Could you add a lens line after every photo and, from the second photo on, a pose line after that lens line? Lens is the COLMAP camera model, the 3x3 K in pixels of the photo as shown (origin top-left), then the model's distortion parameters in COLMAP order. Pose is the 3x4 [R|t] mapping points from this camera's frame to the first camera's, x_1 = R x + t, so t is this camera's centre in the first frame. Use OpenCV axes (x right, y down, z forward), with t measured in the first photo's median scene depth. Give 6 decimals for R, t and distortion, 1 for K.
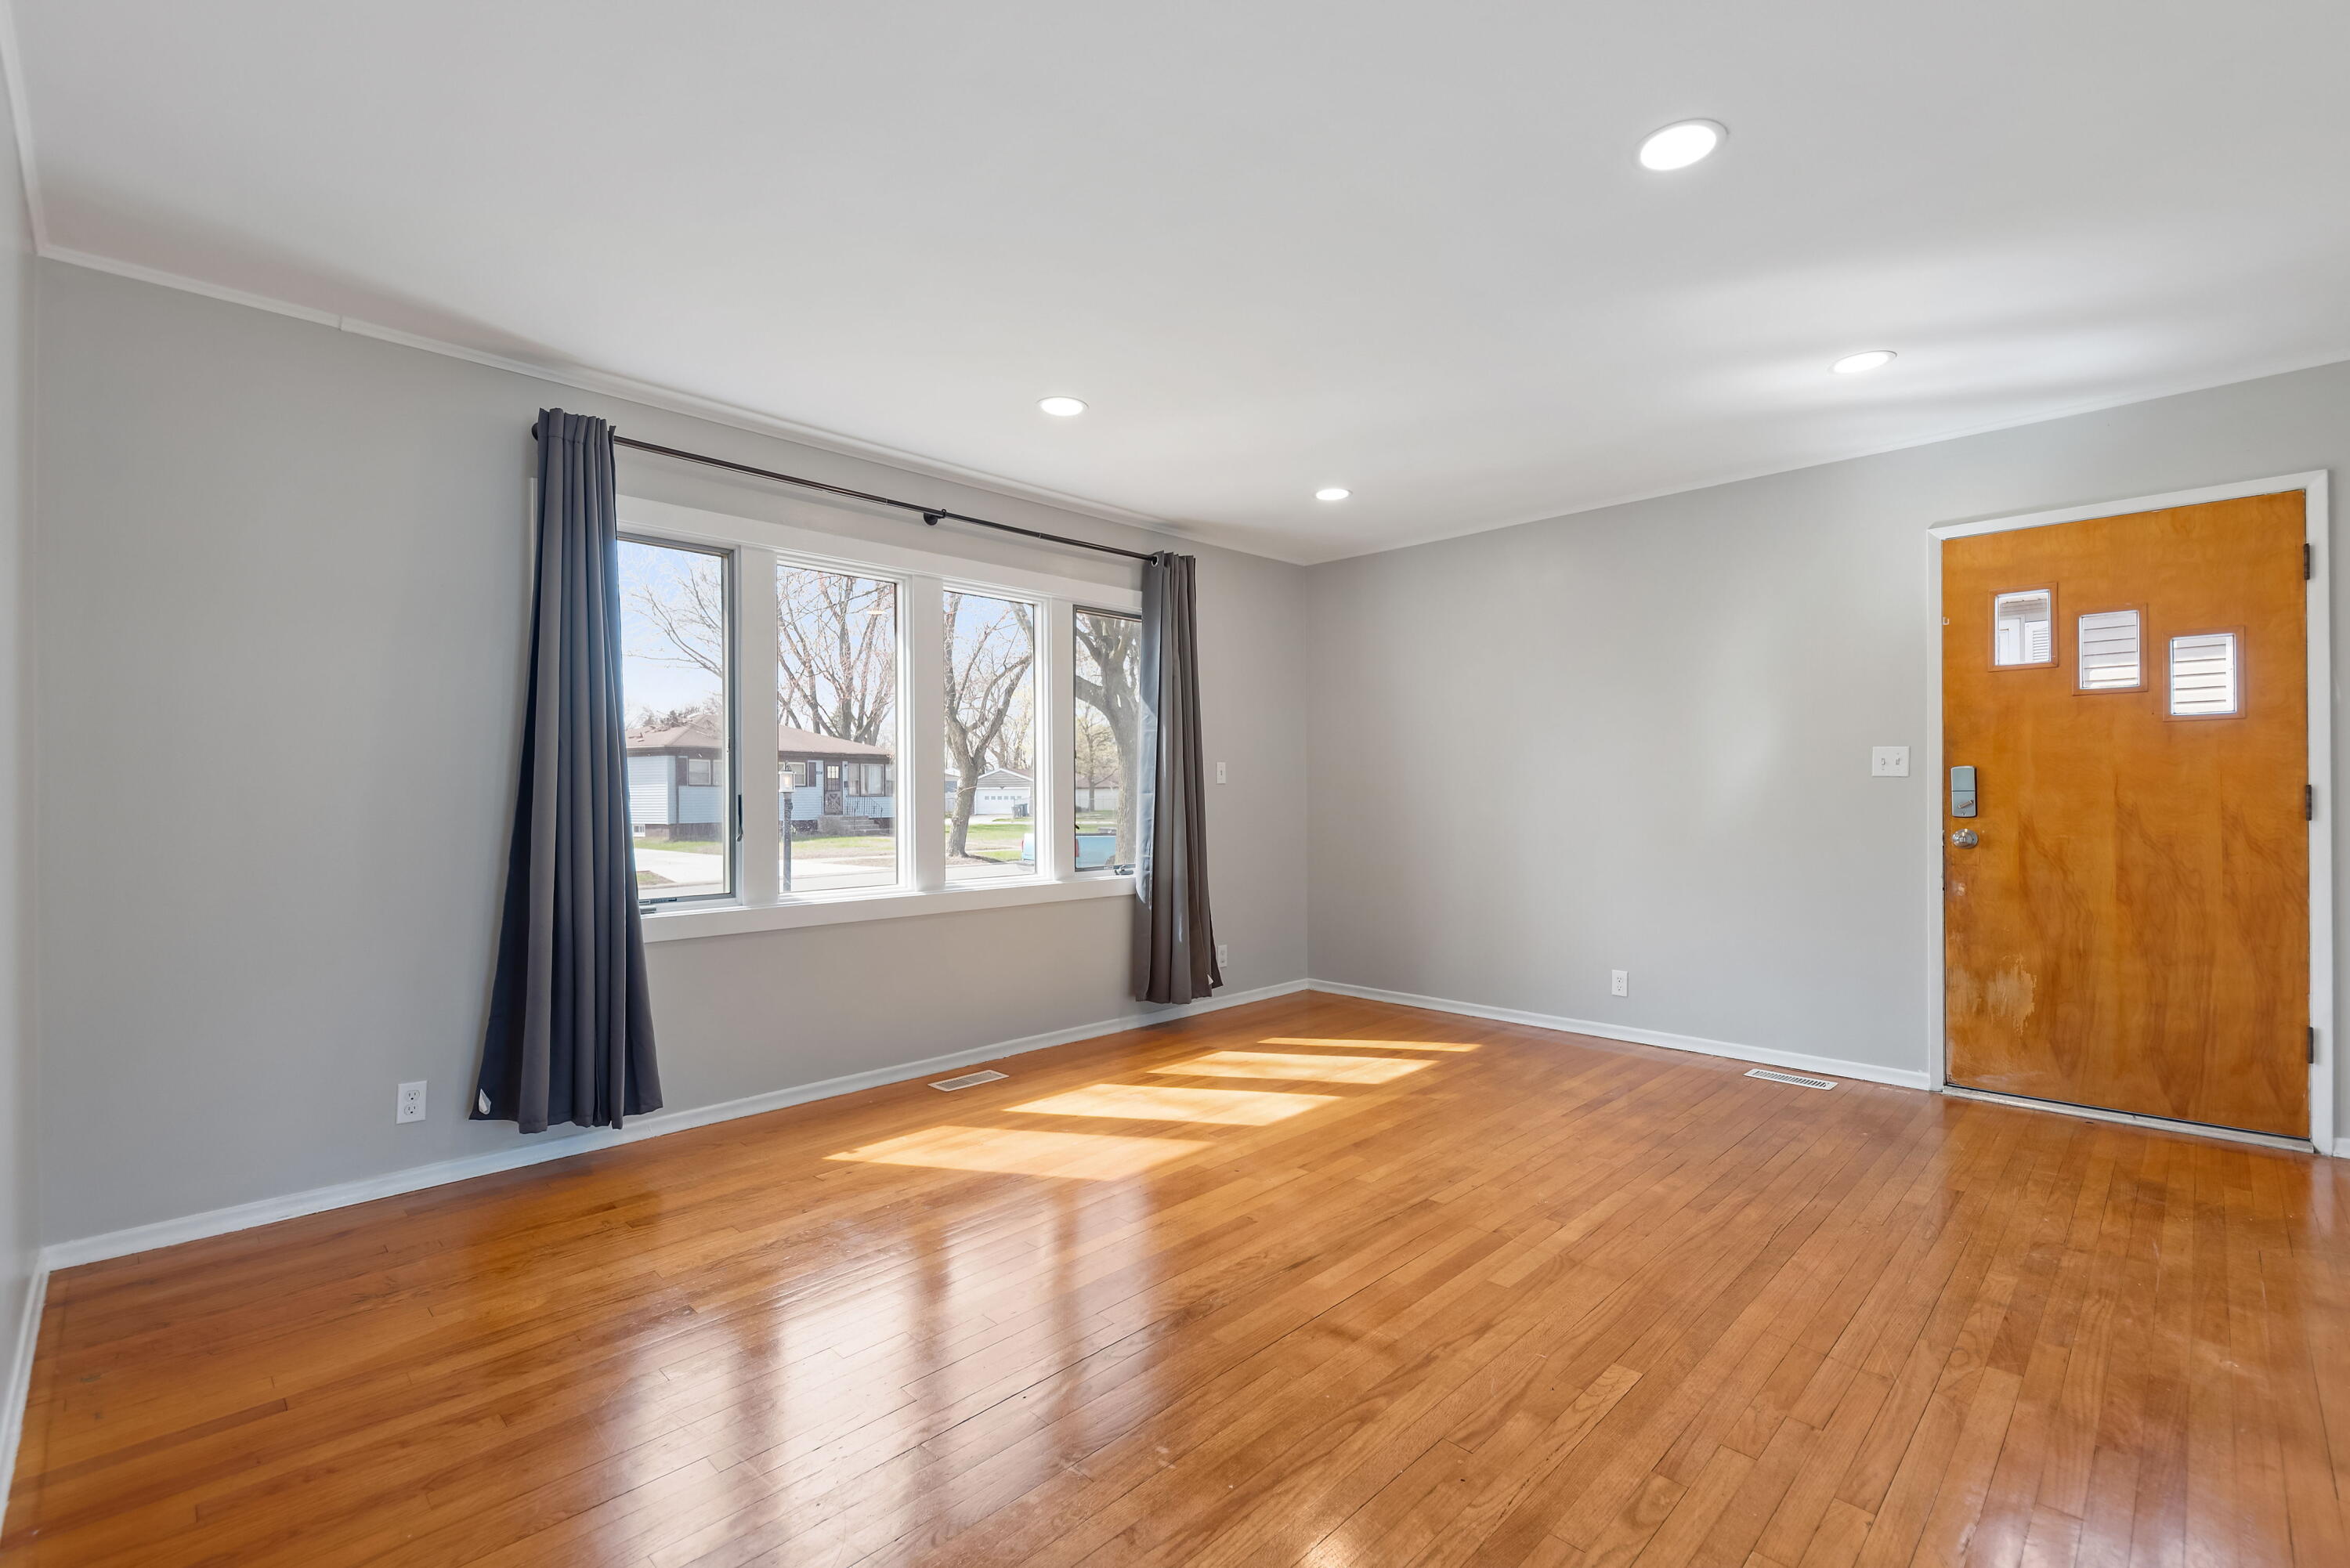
lens RADIAL K [[1028.5, 0, 1186.6], [0, 1028.5, 792.6], [0, 0, 1]] dist [0.001926, -0.000024]
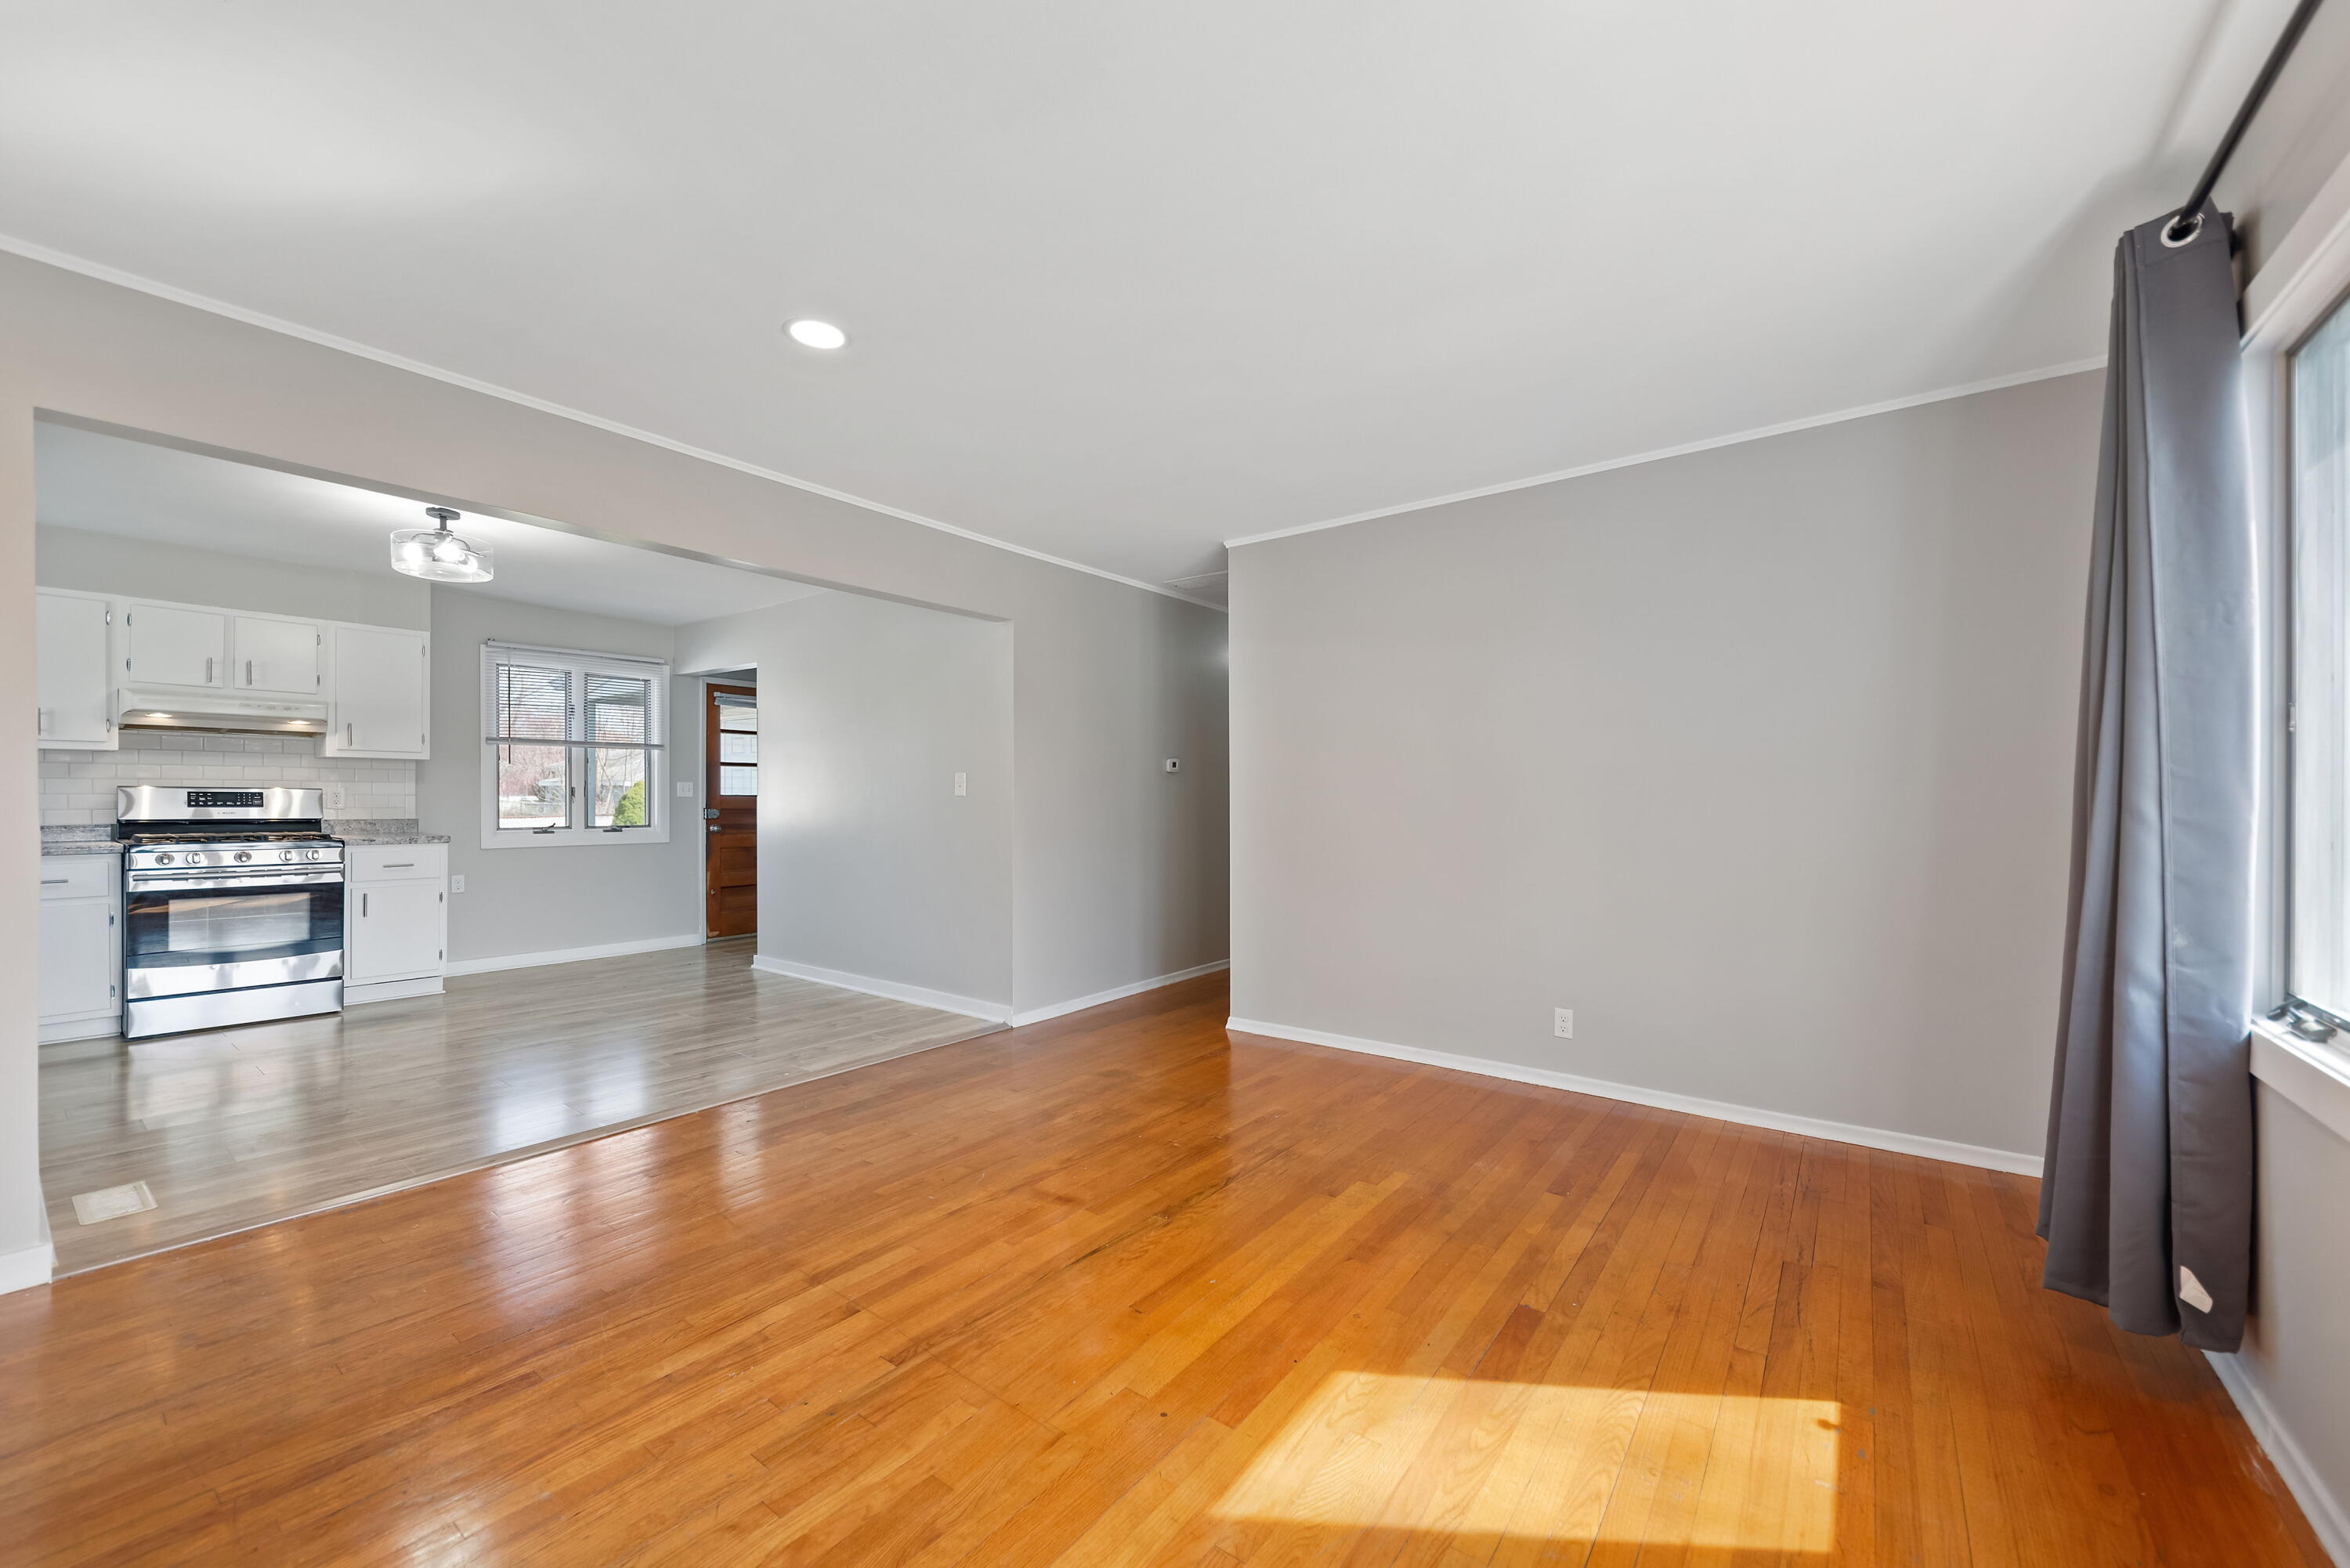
lens RADIAL K [[902.7, 0, 1173.5], [0, 902.7, 801.3], [0, 0, 1]] dist [0.002836, -0.000200]
pose [[-0.992115, 0.004949, -0.125235, 0.103905], [0.004699, 0.999986, 0.002291, -0.006612], [0.125244, 0.001685, -0.992125, 1.462909]]
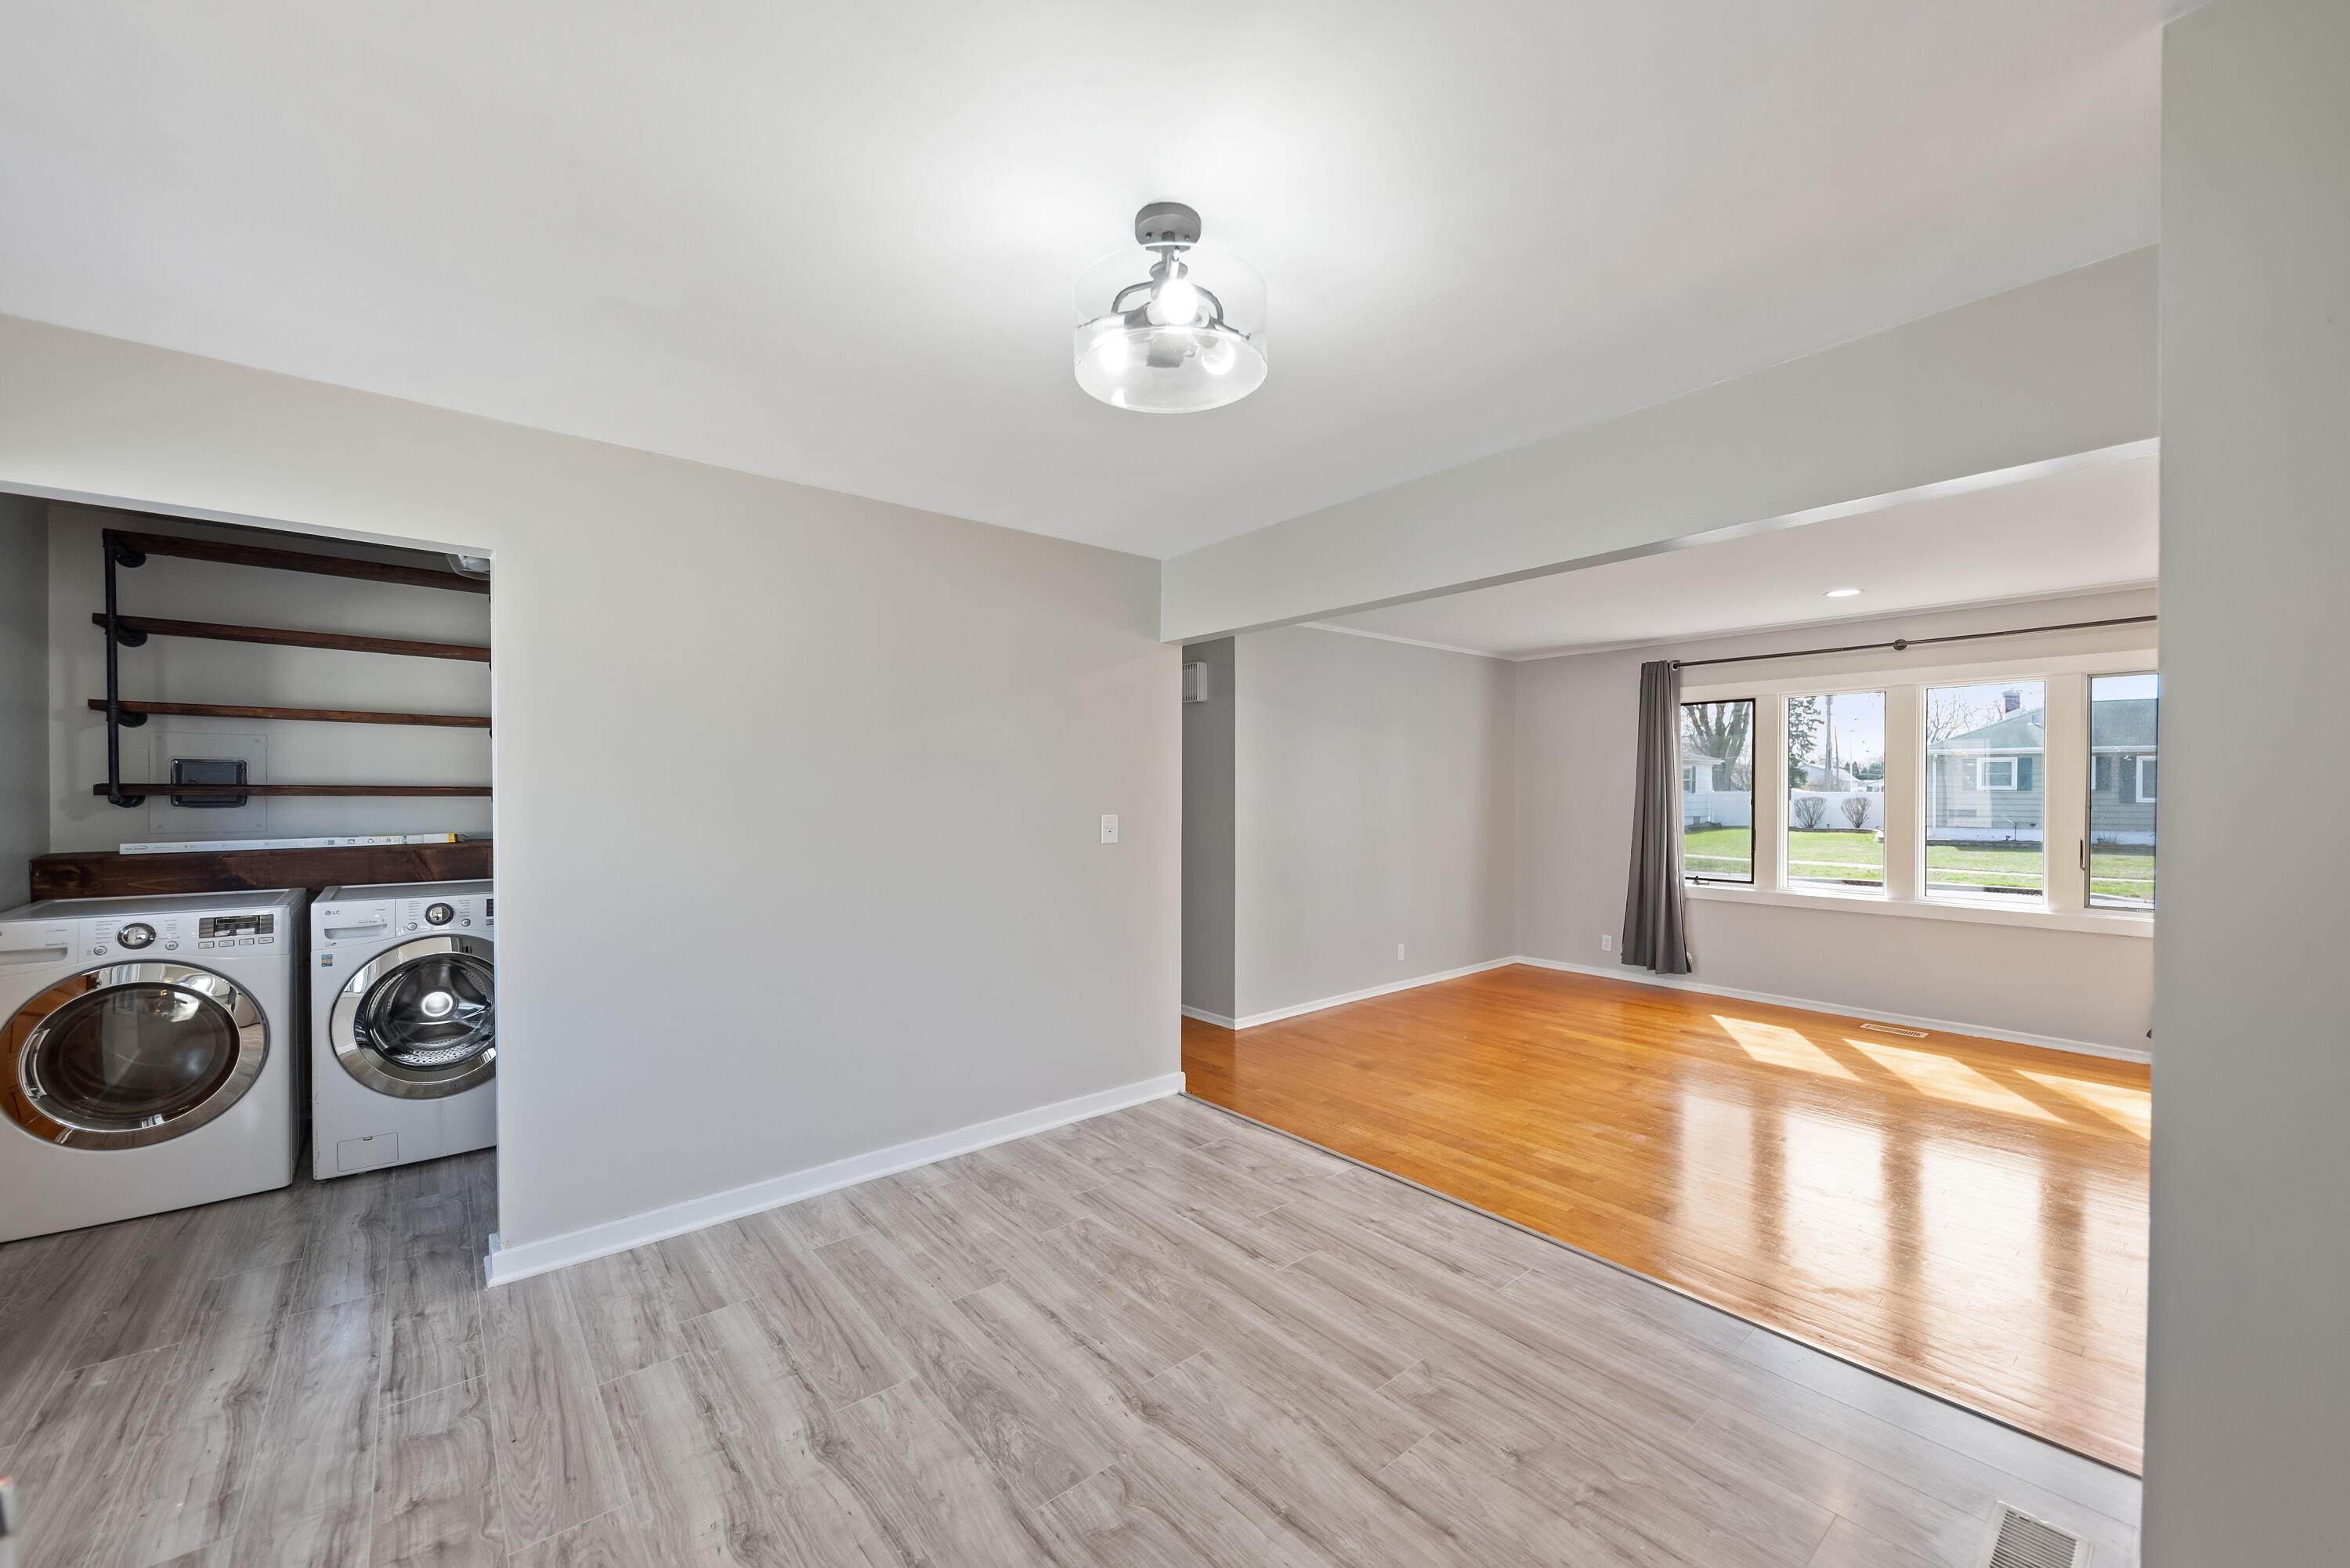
lens RADIAL K [[902.7, 0, 1173.5], [0, 902.7, 801.3], [0, 0, 1]] dist [0.002836, -0.000200]
pose [[-0.103628, 0.018231, -0.994449, 1.470592], [0.001951, 0.999834, 0.018127, -0.092030], [0.994614, -0.000061, -0.103647, 0.136354]]
